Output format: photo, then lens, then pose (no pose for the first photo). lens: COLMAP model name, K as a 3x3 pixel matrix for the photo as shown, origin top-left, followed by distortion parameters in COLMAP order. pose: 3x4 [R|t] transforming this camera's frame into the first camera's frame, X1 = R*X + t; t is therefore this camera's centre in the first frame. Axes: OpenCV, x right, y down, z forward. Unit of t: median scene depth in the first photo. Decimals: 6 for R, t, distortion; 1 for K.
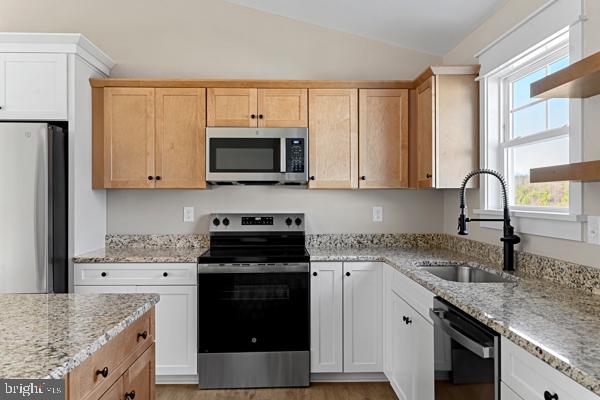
lens RADIAL K [[476.4, 0, 295.9], [0, 476.4, 197.6], [0, 0, 1]] dist [0.008558, -0.002014]
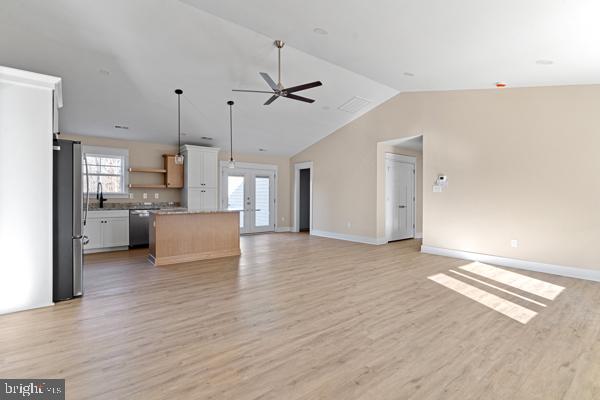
lens RADIAL K [[288.2, 0, 299.3], [0, 288.2, 197.3], [0, 0, 1]] dist [0.001162, 0.001340]
pose [[-0.595072, -0.000890, 0.803672, -1.854284], [0.001572, 0.999996, 0.002272, 0.045732], [-0.803671, 0.002616, -0.595068, 0.829442]]
